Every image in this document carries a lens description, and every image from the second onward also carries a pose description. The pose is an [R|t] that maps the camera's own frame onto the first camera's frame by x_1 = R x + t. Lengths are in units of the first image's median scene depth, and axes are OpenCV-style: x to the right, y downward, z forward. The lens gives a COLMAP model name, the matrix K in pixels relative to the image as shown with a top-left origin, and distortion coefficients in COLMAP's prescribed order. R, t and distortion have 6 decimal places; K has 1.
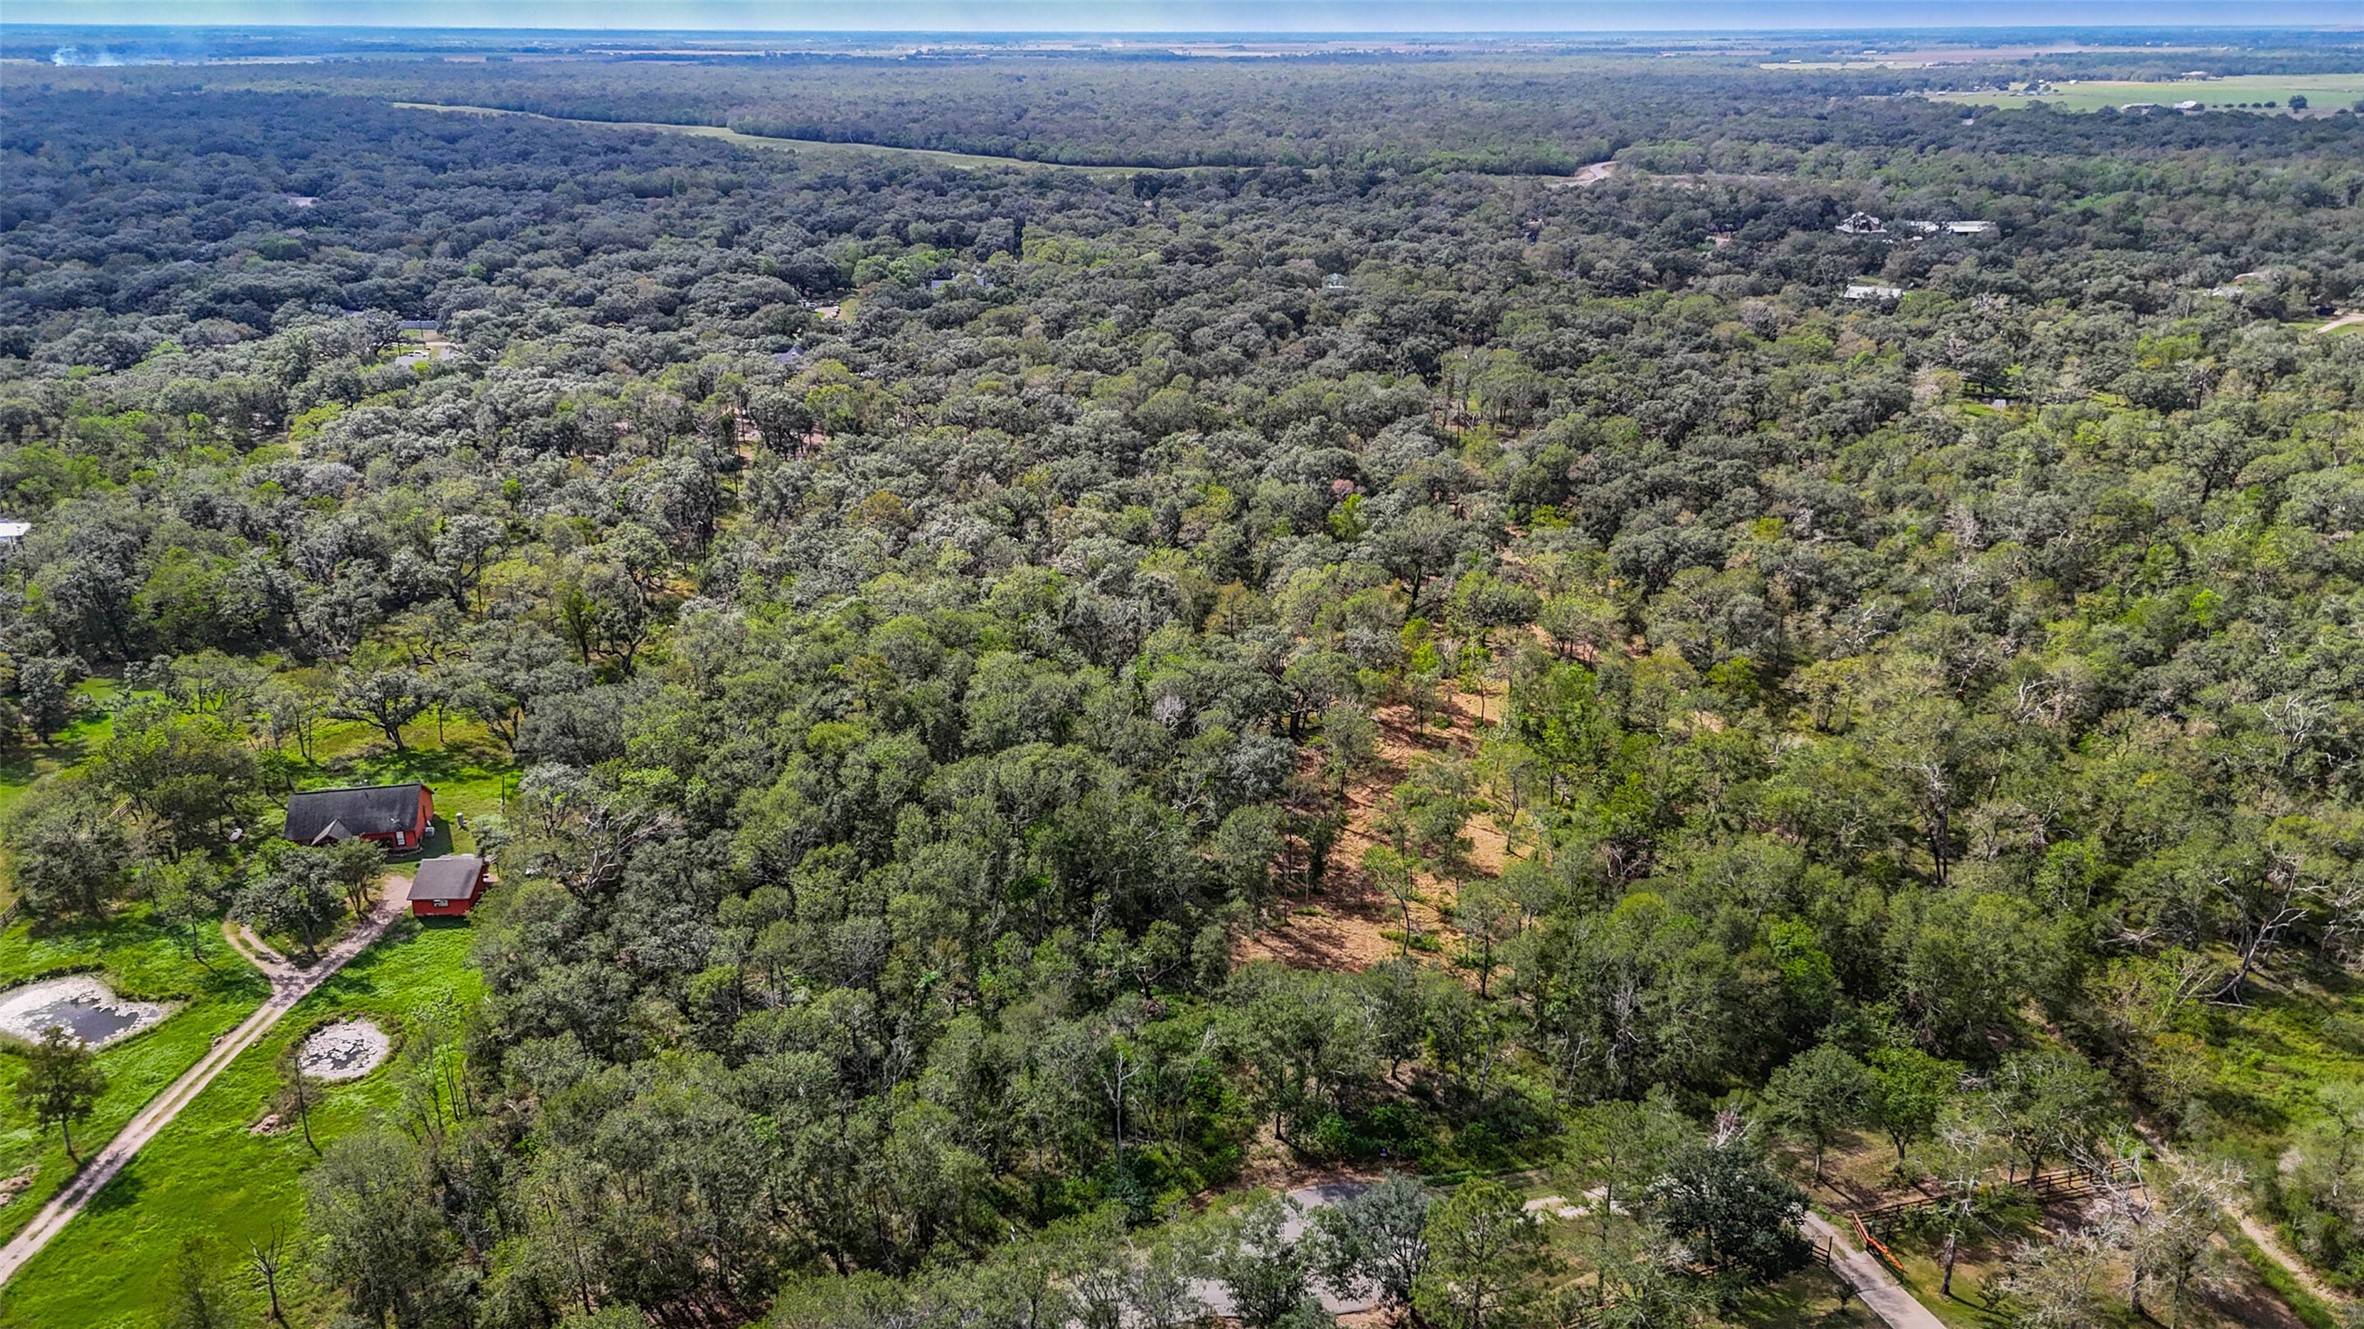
lens RADIAL K [[1731.6, 0, 1182.0], [0, 1731.6, 664.5], [0, 0, 1]] dist [0.081348, -0.074953]
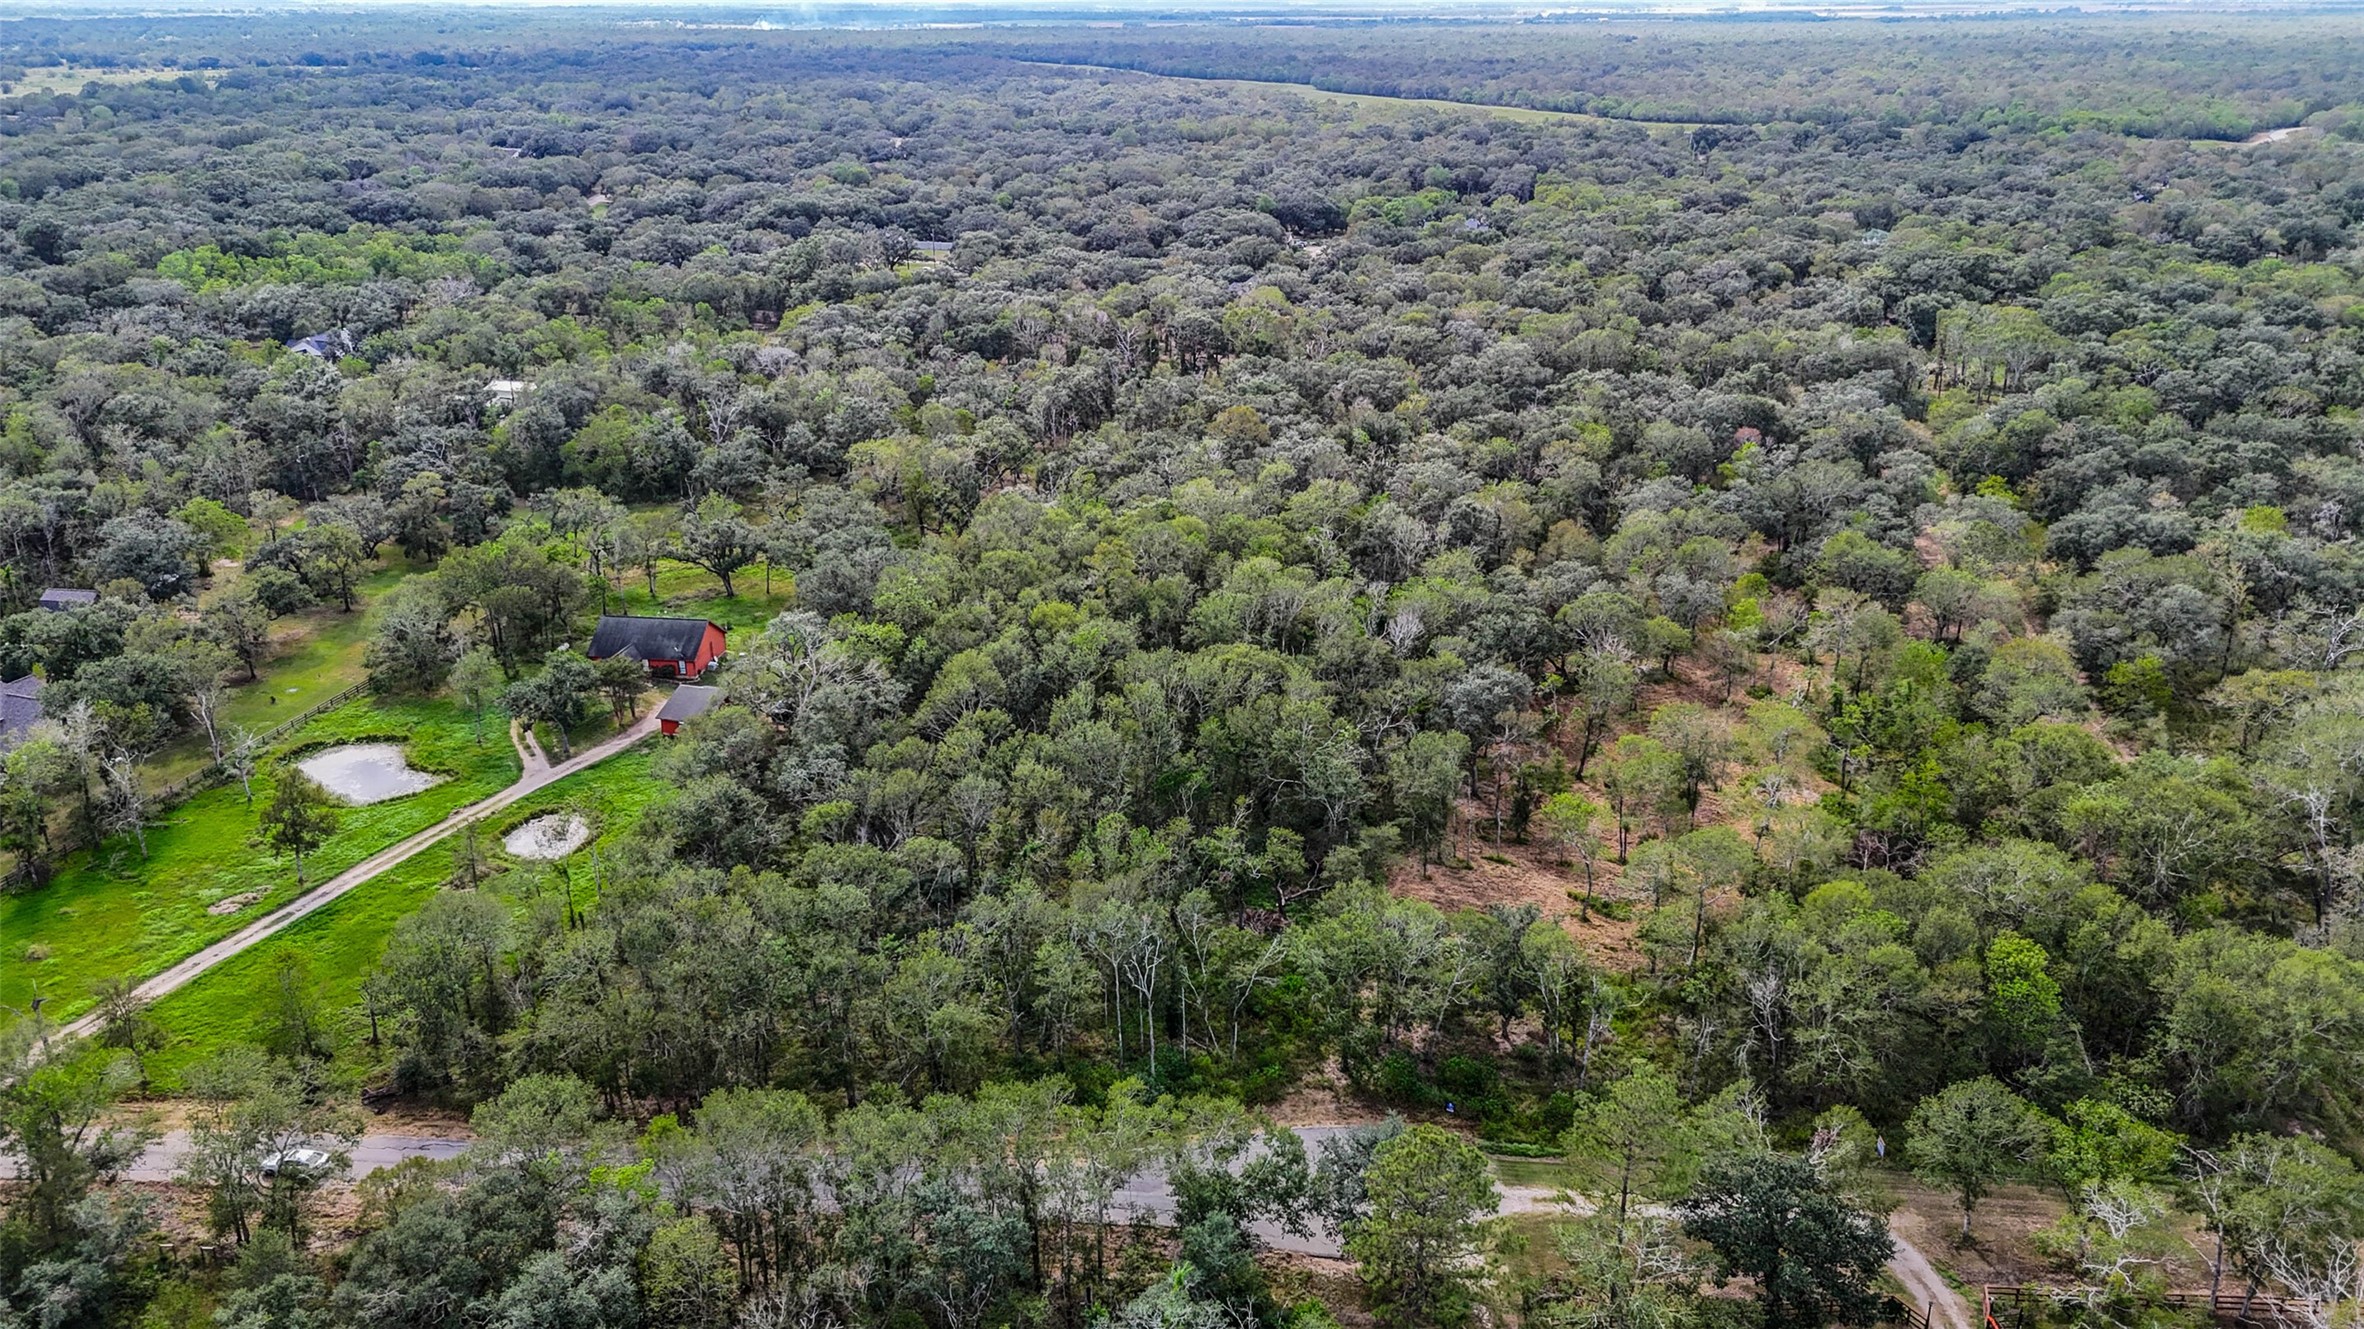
lens RADIAL K [[1749.8, 0, 1180.6], [0, 1749.8, 658.7], [0, 0, 1]] dist [0.083933, -0.079831]
pose [[0.944186, 0.115161, -0.308627, 0.095657], [-0.112189, 0.993308, 0.027422, 0.016572], [0.309719, 0.008733, 0.950788, 0.037738]]
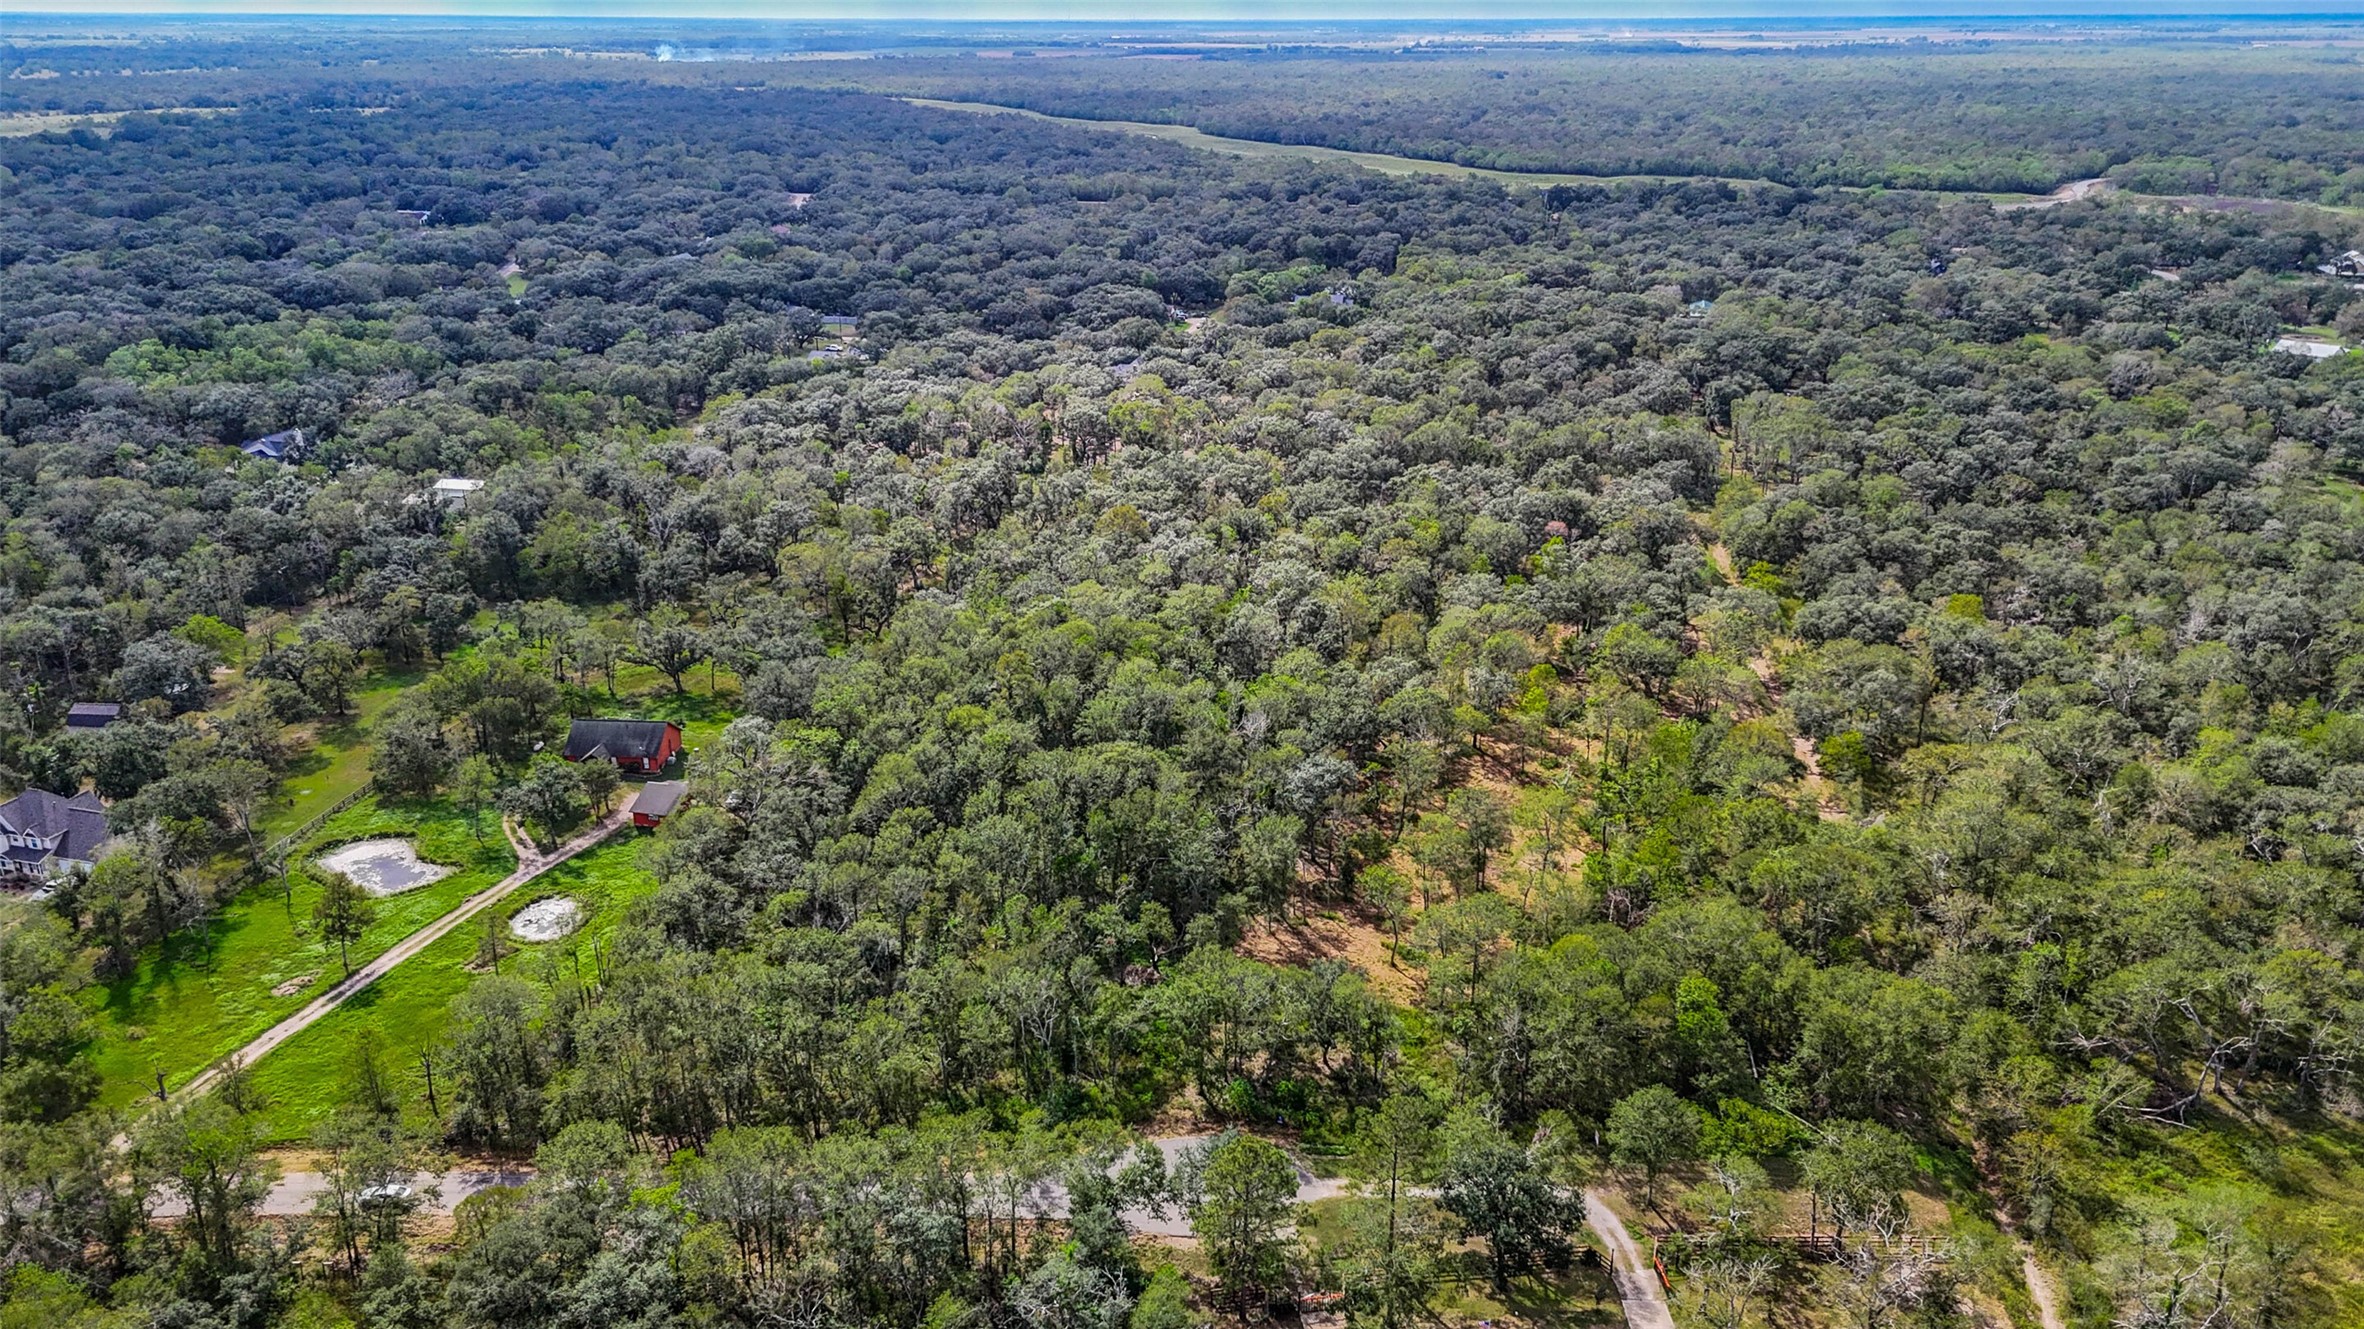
lens RADIAL K [[1731.6, 0, 1182.0], [0, 1731.6, 664.5], [0, 0, 1]] dist [0.081348, -0.074953]
pose [[0.962291, 0.095152, -0.254838, 0.129510], [-0.093519, 0.995445, 0.018546, -0.016688], [0.255442, 0.005985, 0.966806, -0.061680]]
